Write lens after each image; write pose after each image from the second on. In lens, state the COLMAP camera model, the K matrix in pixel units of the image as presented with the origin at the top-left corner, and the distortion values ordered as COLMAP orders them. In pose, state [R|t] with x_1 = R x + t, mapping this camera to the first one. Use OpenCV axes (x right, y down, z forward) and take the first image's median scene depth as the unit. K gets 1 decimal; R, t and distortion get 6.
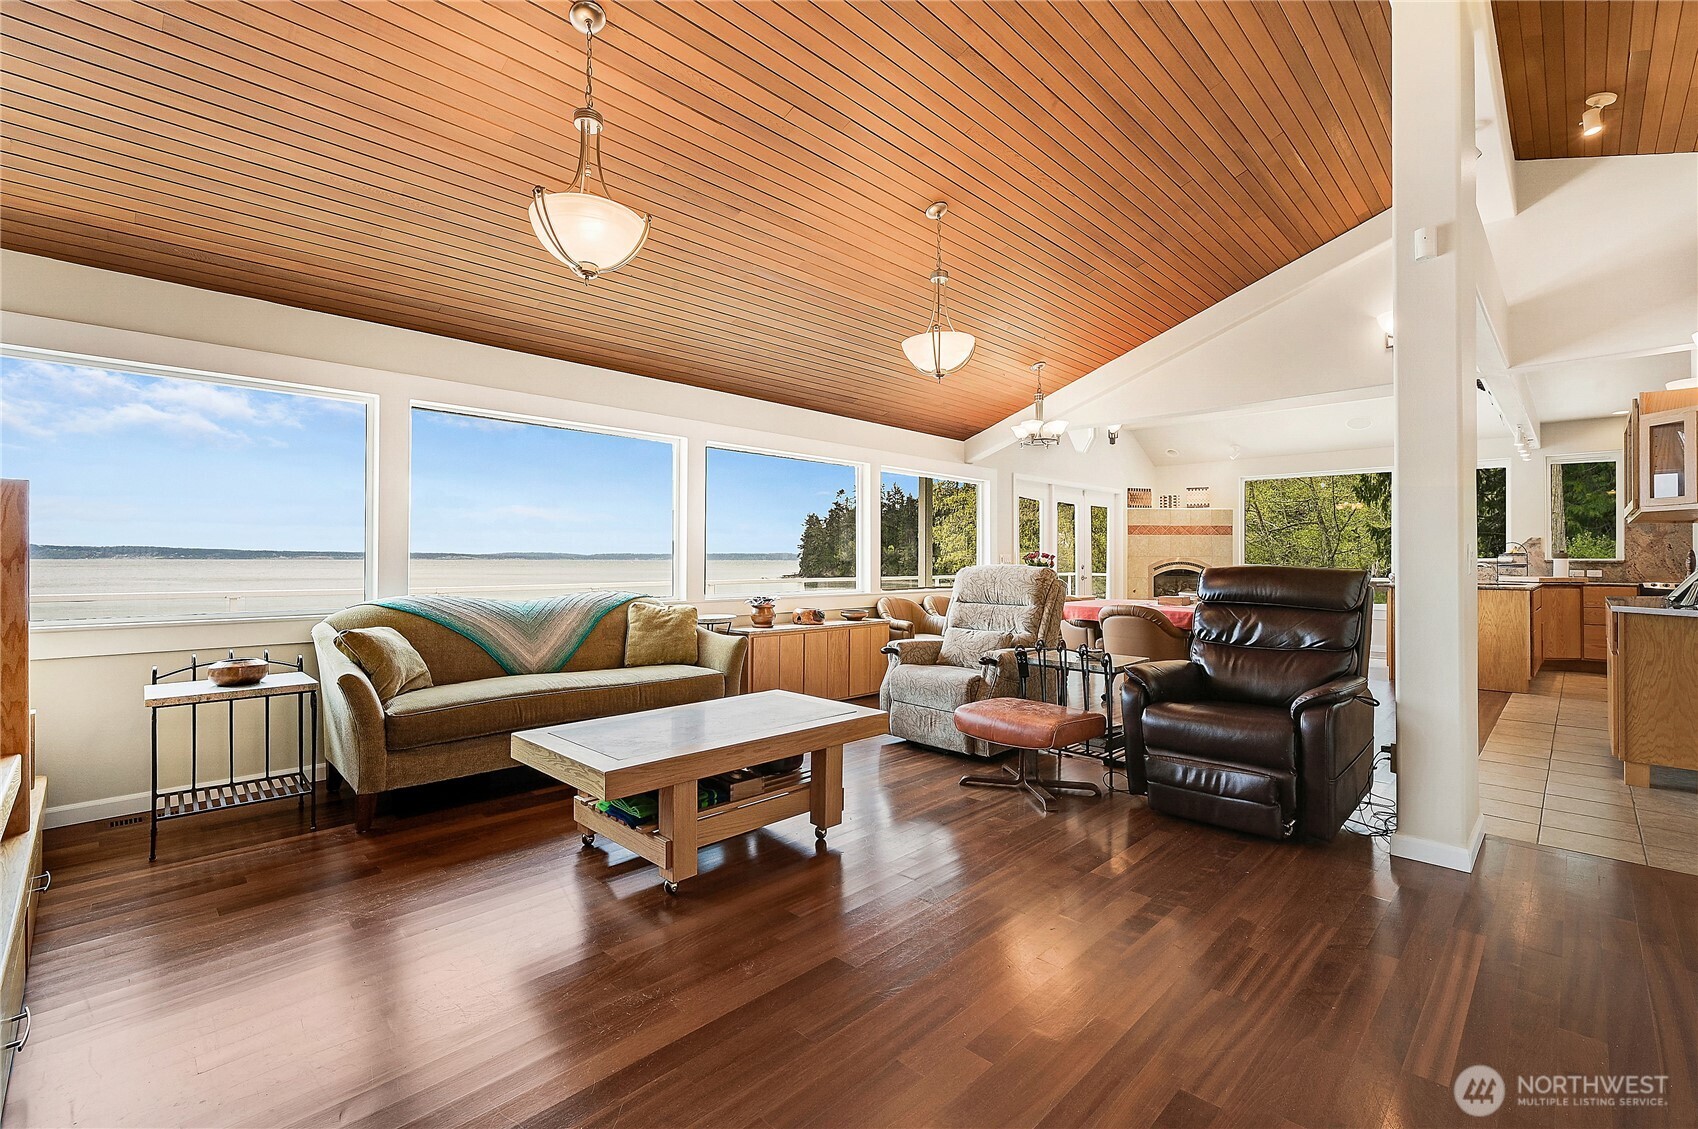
lens RADIAL K [[737.3, 0, 850.3], [0, 737.3, 547.0], [0, 0, 1]] dist [0.001124, -0.000641]
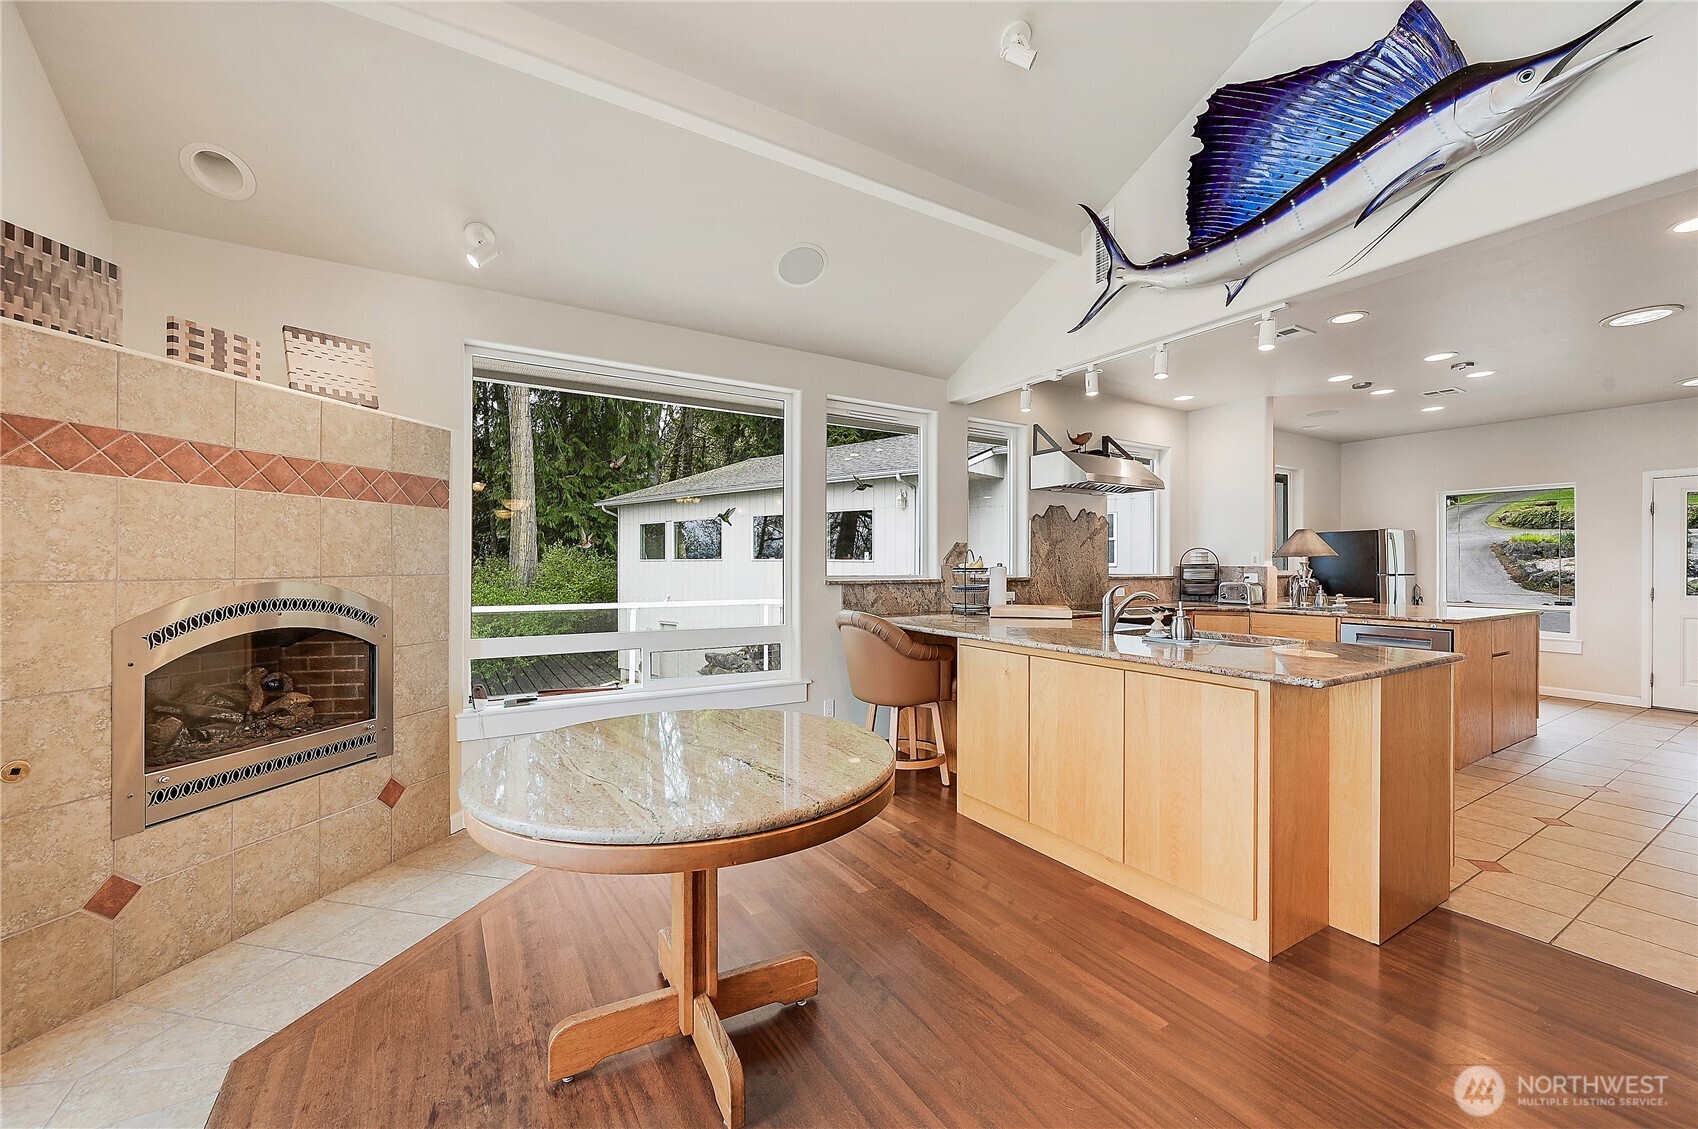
lens RADIAL K [[667.4, 0, 846.1], [0, 667.4, 563.8], [0, 0, 1]] dist [-0.000625, 0.000149]
pose [[0.237222, -0.000526, 0.971455, 0.274134], [-0.017366, 0.999838, 0.004782, 0.003634], [-0.971300, -0.018004, 0.237174, 0.761246]]
